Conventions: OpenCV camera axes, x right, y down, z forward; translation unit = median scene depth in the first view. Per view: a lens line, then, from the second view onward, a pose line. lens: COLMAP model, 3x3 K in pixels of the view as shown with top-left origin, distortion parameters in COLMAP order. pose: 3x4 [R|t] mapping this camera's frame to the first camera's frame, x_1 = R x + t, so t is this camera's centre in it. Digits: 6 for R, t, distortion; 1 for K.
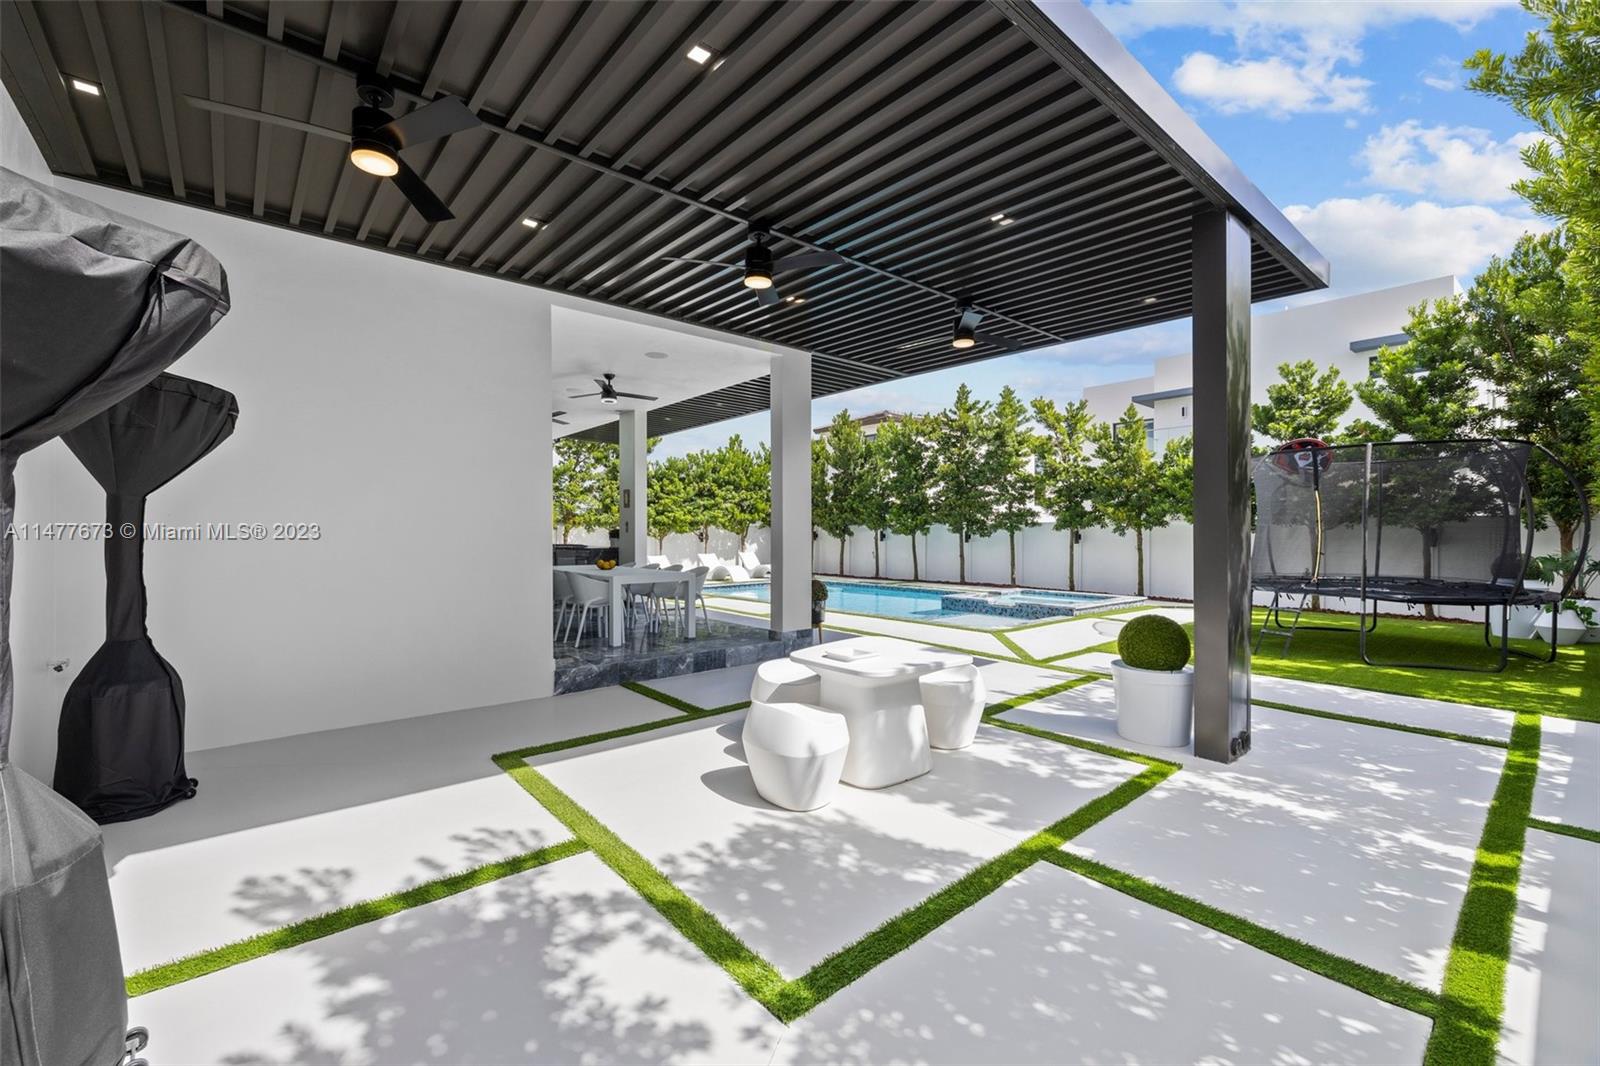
lens RADIAL K [[673.7, 0, 800.0], [0, 673.7, 533.0], [0, 0, 1]] dist [0.000684, 0.000078]
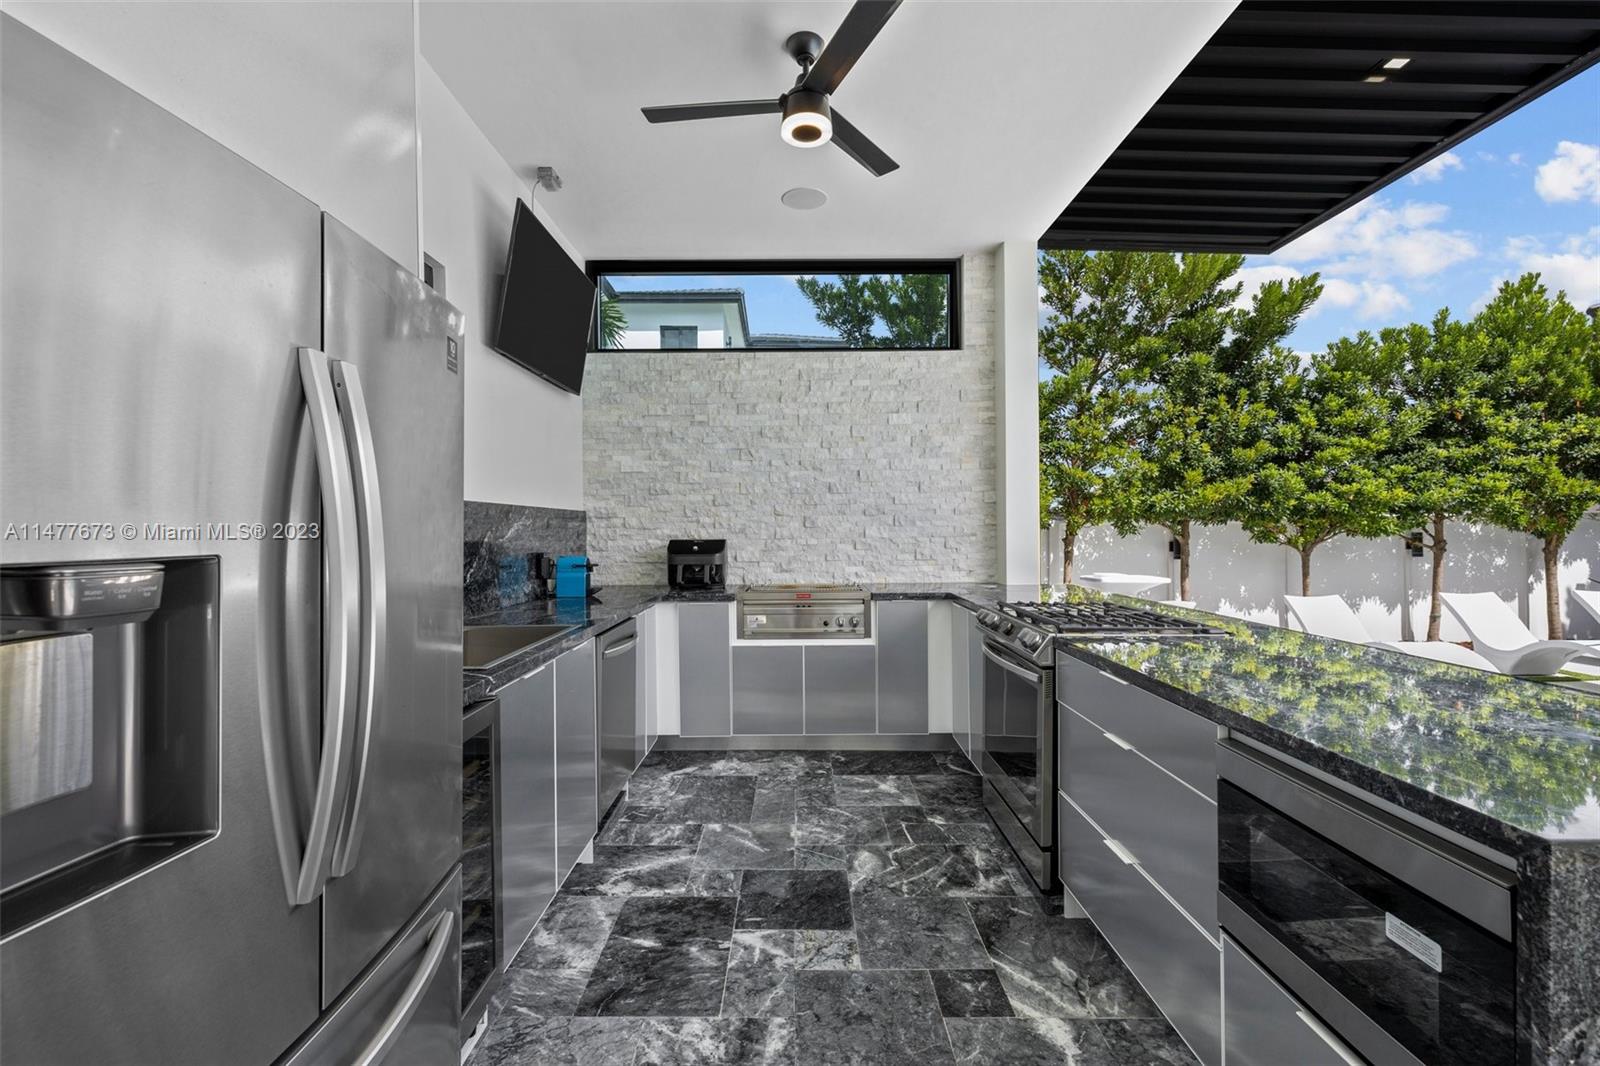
lens RADIAL K [[681.7, 0, 796.5], [0, 681.7, 534.8], [0, 0, 1]] dist [0.000644, 0.000462]
pose [[0.768148, 0.002550, -0.640268, -0.180317], [0.005596, 0.999927, 0.010696, -0.006330], [0.640248, -0.011799, 0.768078, 0.491728]]
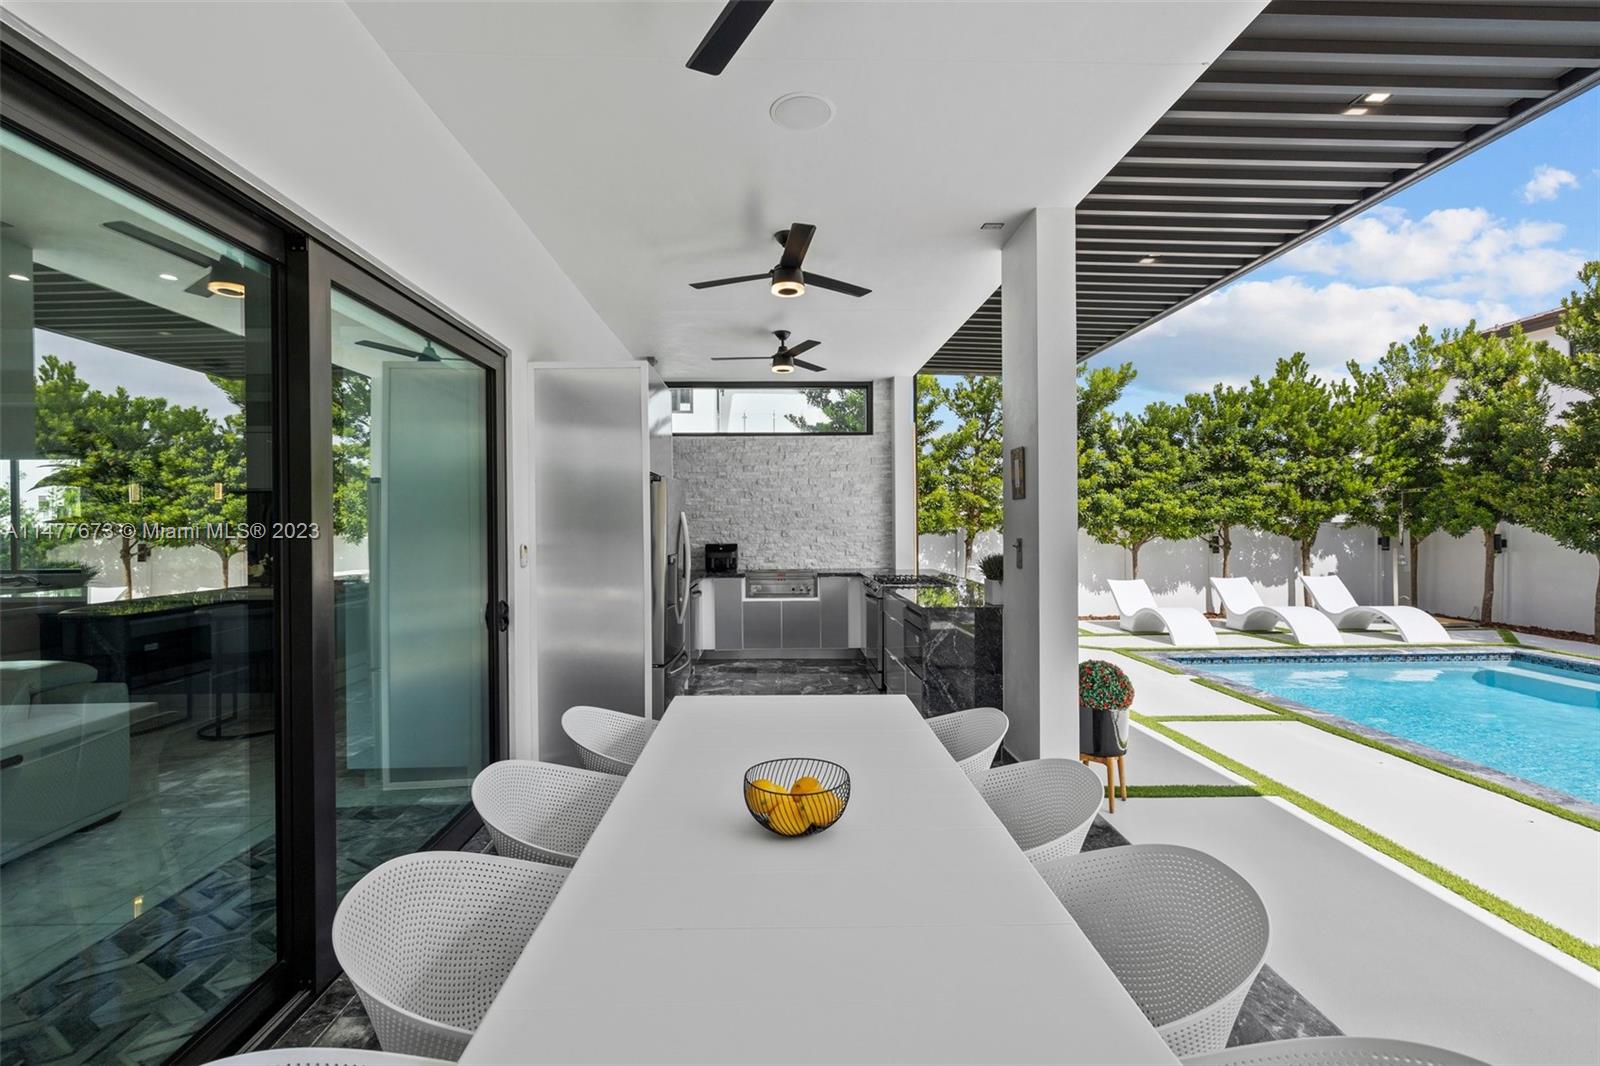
lens RADIAL K [[687.2, 0, 789.6], [0, 687.2, 524.2], [0, 0, 1]] dist [0.002331, 0.000128]
pose [[0.780247, -0.003812, -0.625460, -0.069584], [0.005317, 0.999986, 0.000538, -0.013910], [0.625449, -0.003745, 0.780256, 0.358063]]
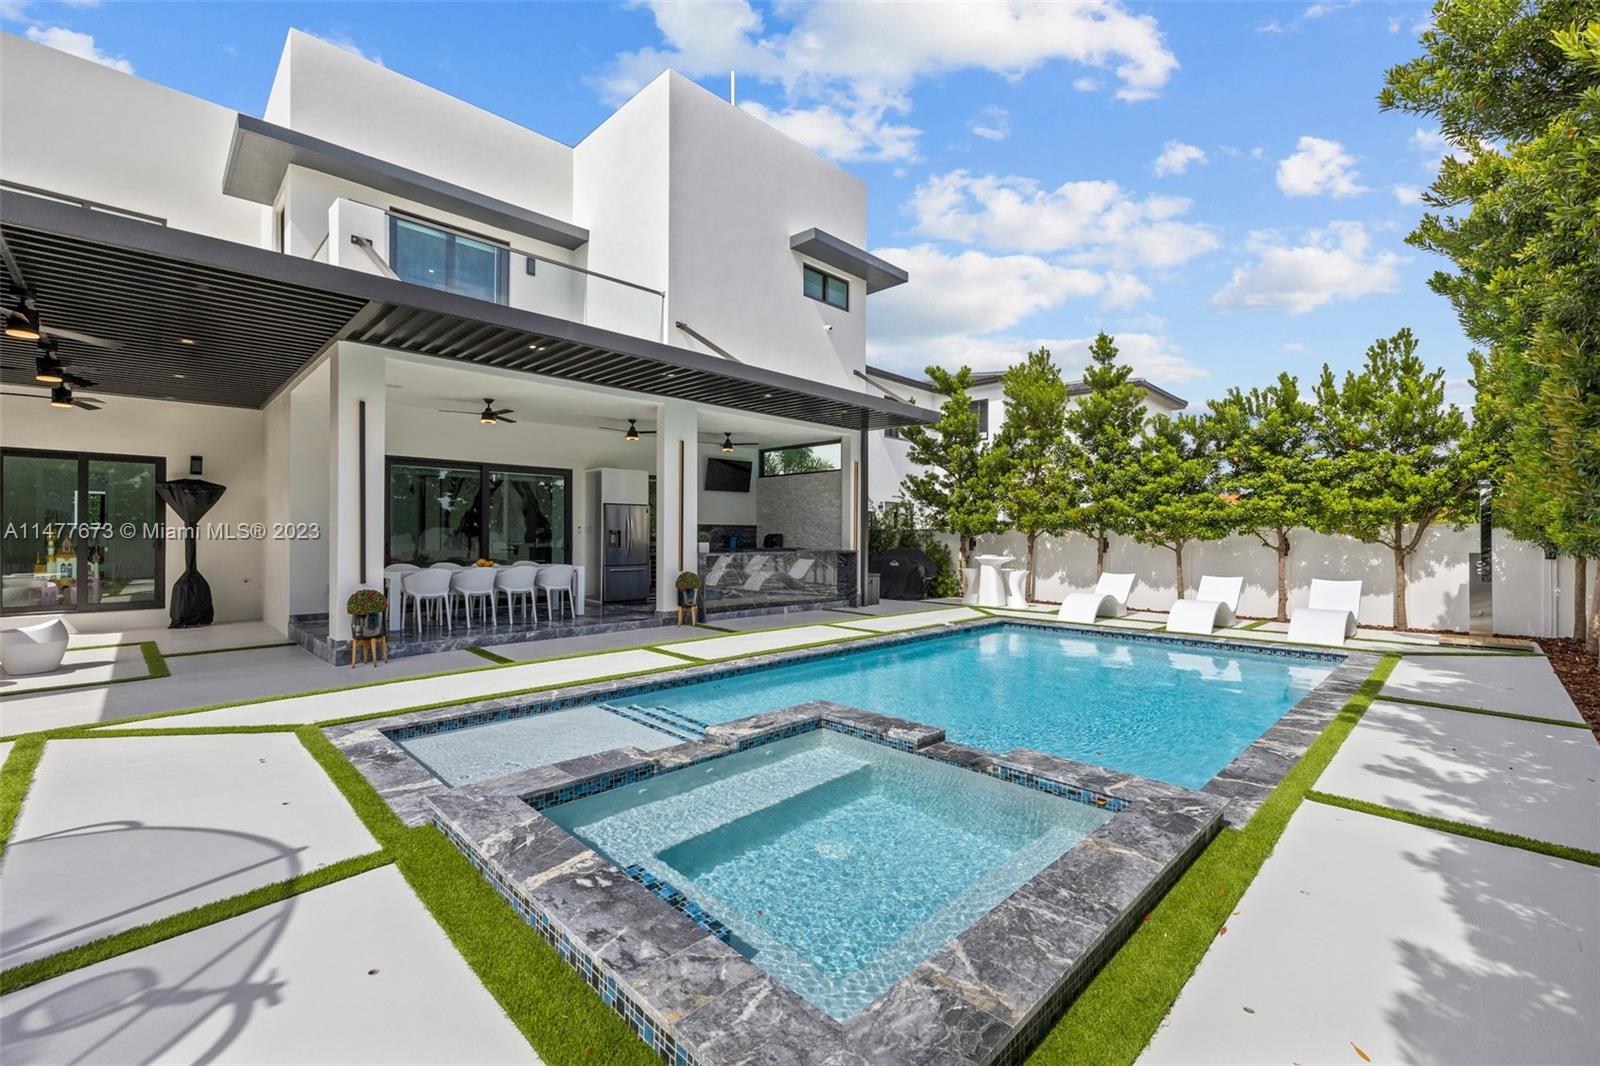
lens RADIAL K [[673.7, 0, 800.0], [0, 673.7, 533.0], [0, 0, 1]] dist [0.000684, 0.000078]
pose [[0.081092, -0.001709, -0.996705, 0.382205], [-0.004524, 0.999988, -0.002082, -0.002122], [0.996696, 0.004678, 0.081083, 0.610529]]
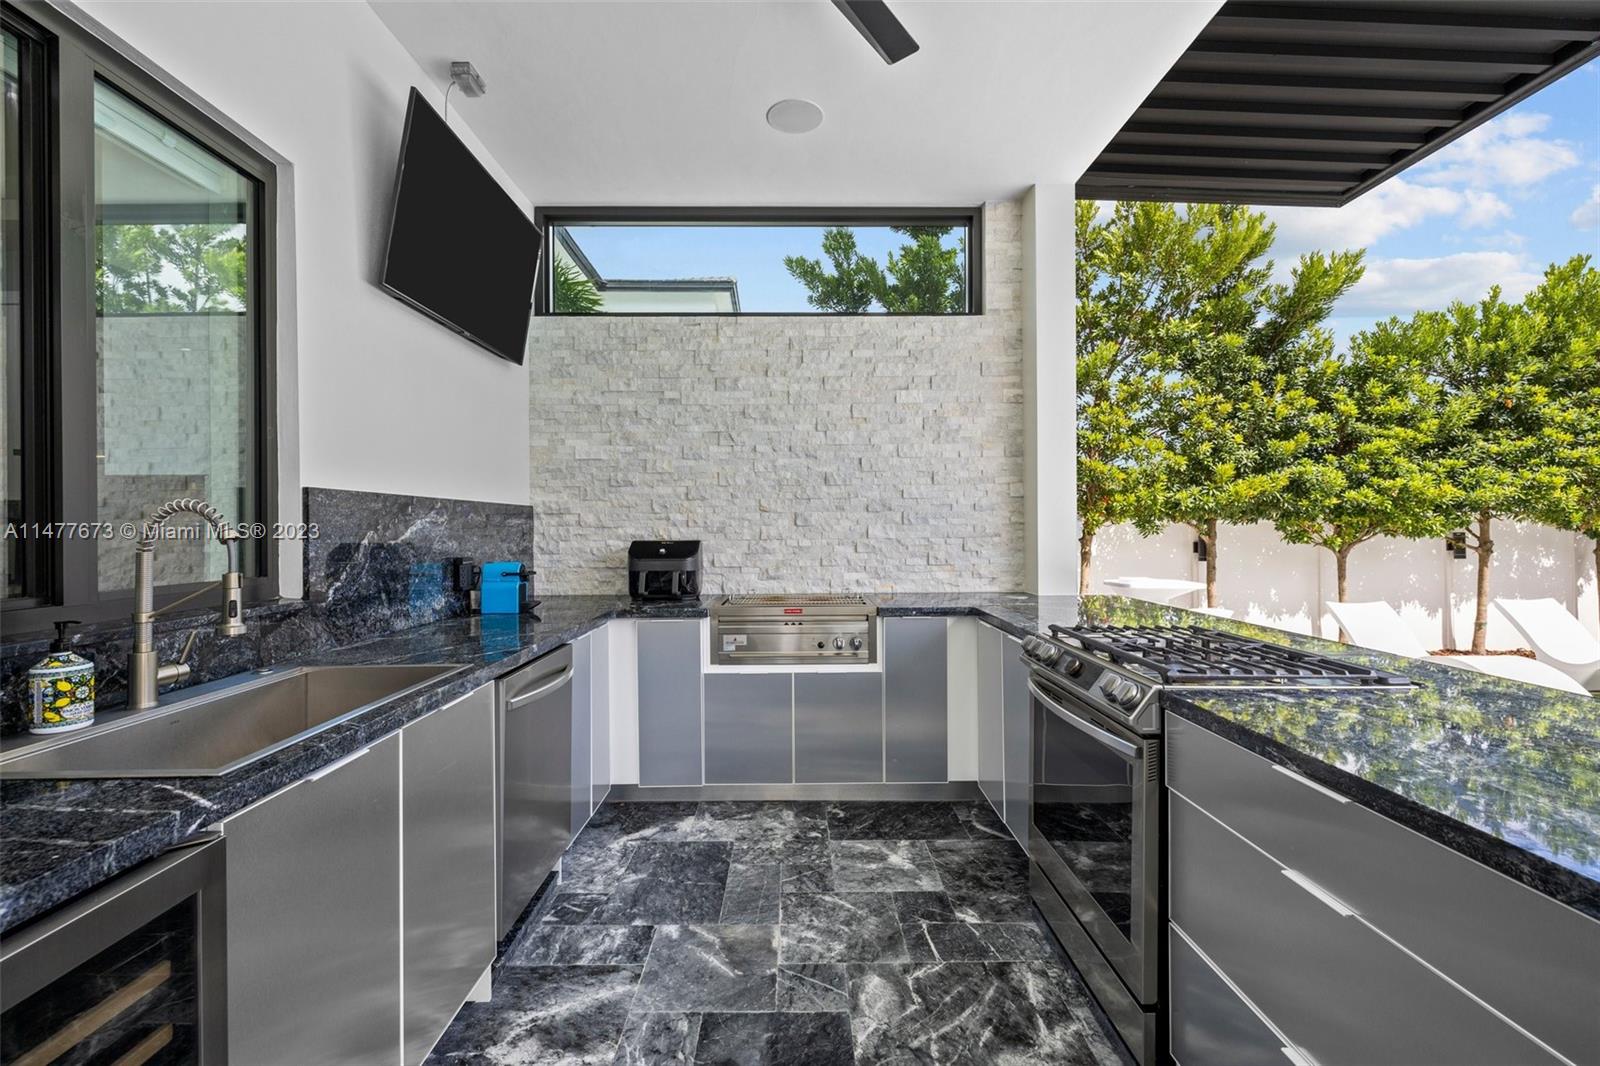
lens RADIAL K [[673.7, 0, 800.0], [0, 673.7, 533.0], [0, 0, 1]] dist [0.000684, 0.000078]
pose [[0.775212, 0.003563, -0.631691, -0.204460], [0.004140, 0.999934, 0.010720, -0.006400], [0.631687, -0.010926, 0.775146, 0.523580]]
